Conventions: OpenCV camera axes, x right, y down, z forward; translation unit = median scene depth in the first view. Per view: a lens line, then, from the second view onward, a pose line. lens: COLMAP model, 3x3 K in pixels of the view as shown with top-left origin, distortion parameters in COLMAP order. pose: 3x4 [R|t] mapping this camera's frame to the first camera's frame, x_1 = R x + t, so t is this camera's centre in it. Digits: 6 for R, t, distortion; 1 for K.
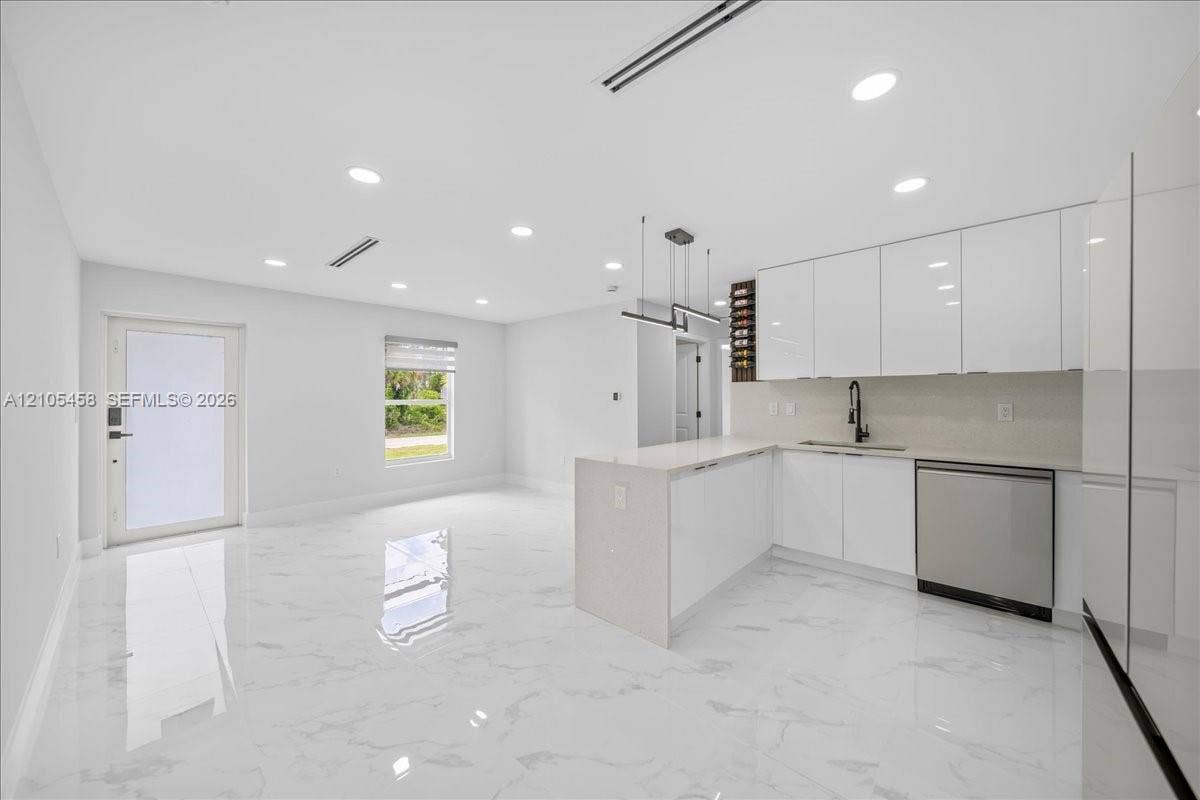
lens RADIAL K [[430.2, 0, 598.1], [0, 430.2, 398.5], [0, 0, 1]] dist [-0.002069, -0.000246]
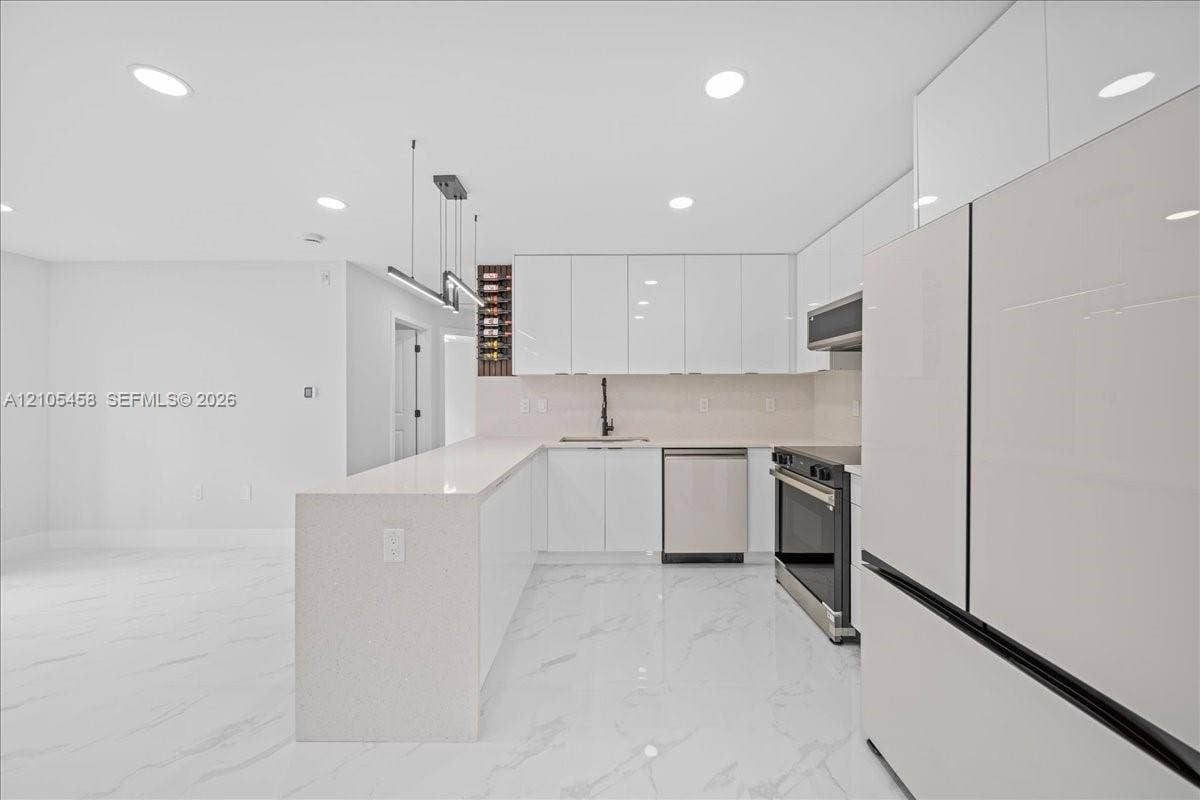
lens RADIAL K [[430.2, 0, 604.4], [0, 430.2, 390.7], [0, 0, 1]] dist [-0.002069, -0.000246]
pose [[0.738347, 0.005268, 0.674401, -0.118420], [0.002031, 0.999948, -0.010034, 0.000994], [-0.674418, 0.008778, 0.738297, 0.222071]]
